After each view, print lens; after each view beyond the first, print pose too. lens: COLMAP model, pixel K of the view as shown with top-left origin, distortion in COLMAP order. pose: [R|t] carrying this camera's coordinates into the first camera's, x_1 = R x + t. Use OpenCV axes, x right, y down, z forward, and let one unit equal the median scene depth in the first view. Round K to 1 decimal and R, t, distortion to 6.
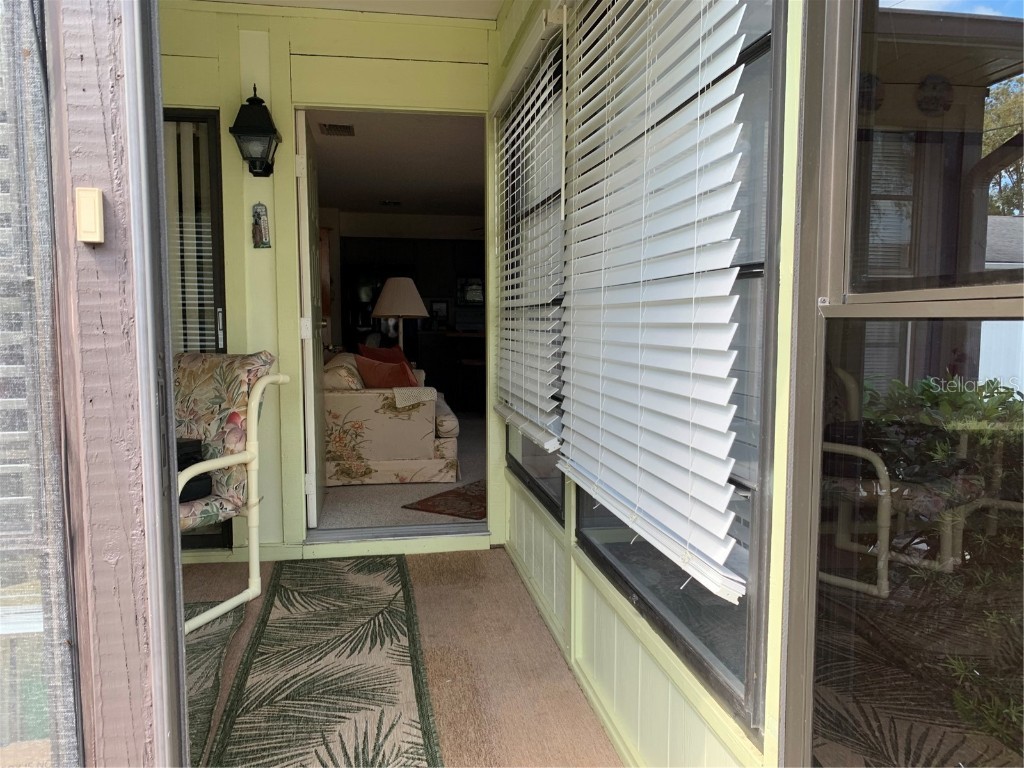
lens RADIAL K [[811.6, 0, 512.0], [0, 811.6, 384.0], [0, 0, 1]] dist [0.000814, -0.000694]
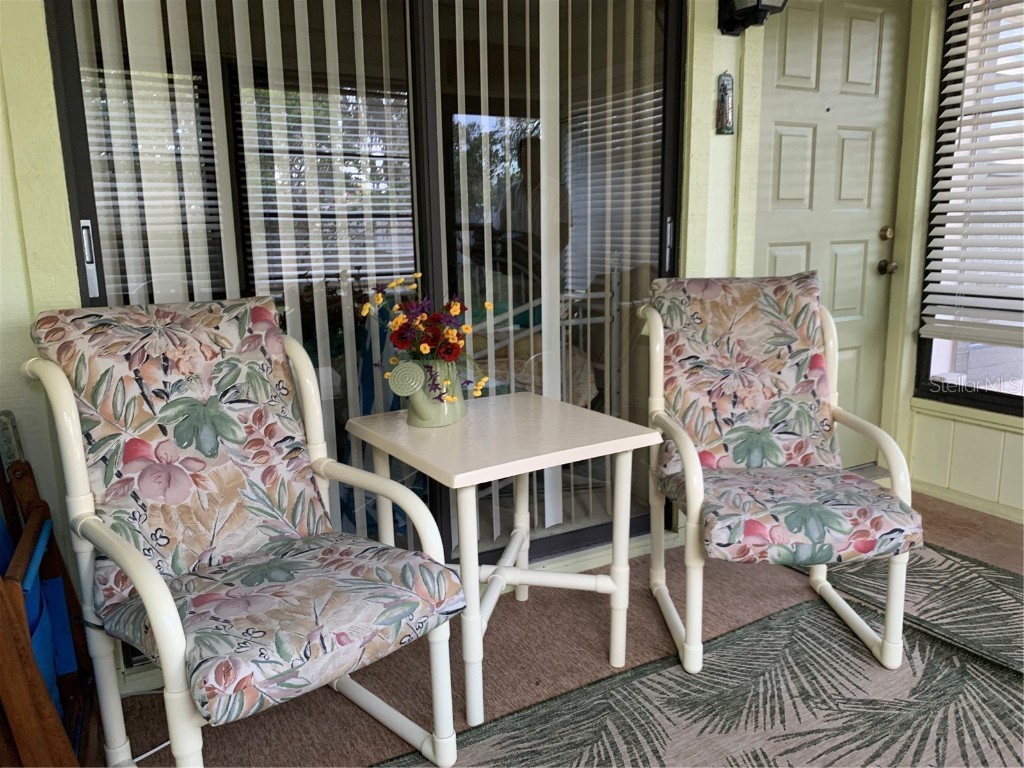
lens RADIAL K [[784.7, 0, 521.2], [0, 784.7, 382.9], [0, 0, 1]] dist [0.002552, 0.004848]
pose [[0.945222, -0.076499, 0.317337, -0.811397], [0.046886, 0.993888, 0.099938, -0.023193], [-0.323042, -0.079585, 0.943032, 0.394974]]
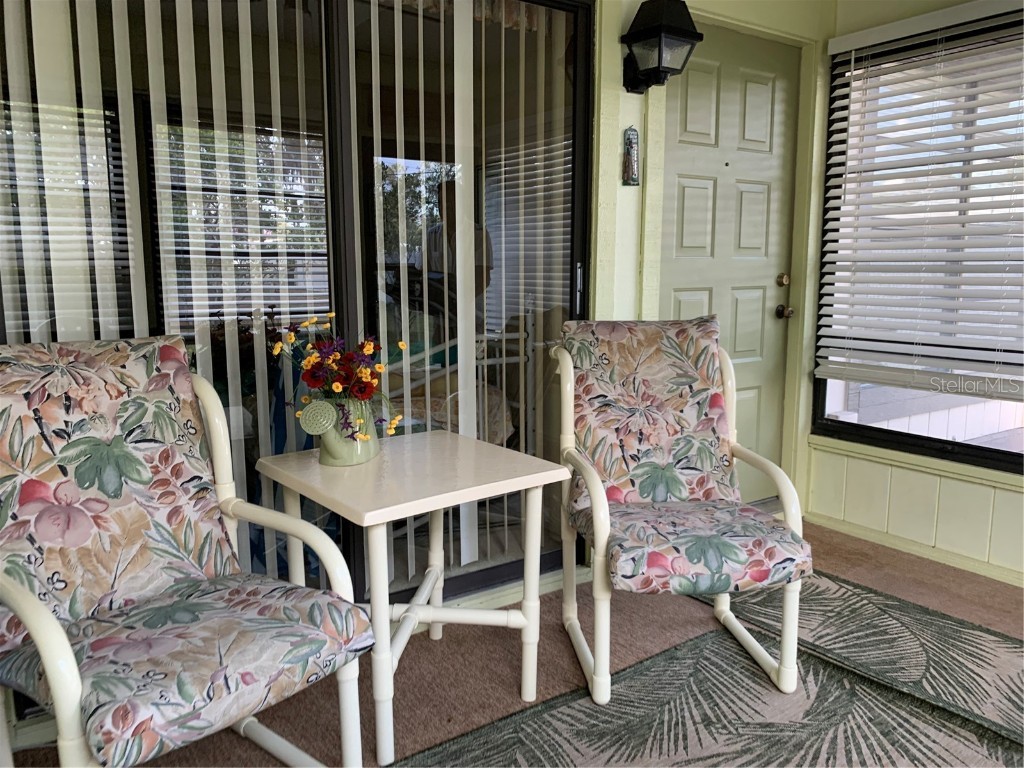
lens RADIAL K [[784.9, 0, 521.6], [0, 784.9, 385.2], [0, 0, 1]] dist [0.006254, -0.005149]
pose [[0.909614, -0.060103, 0.411084, -0.808788], [0.039457, 0.997505, 0.058535, -0.024688], [-0.413577, -0.037024, 0.909716, 0.374975]]
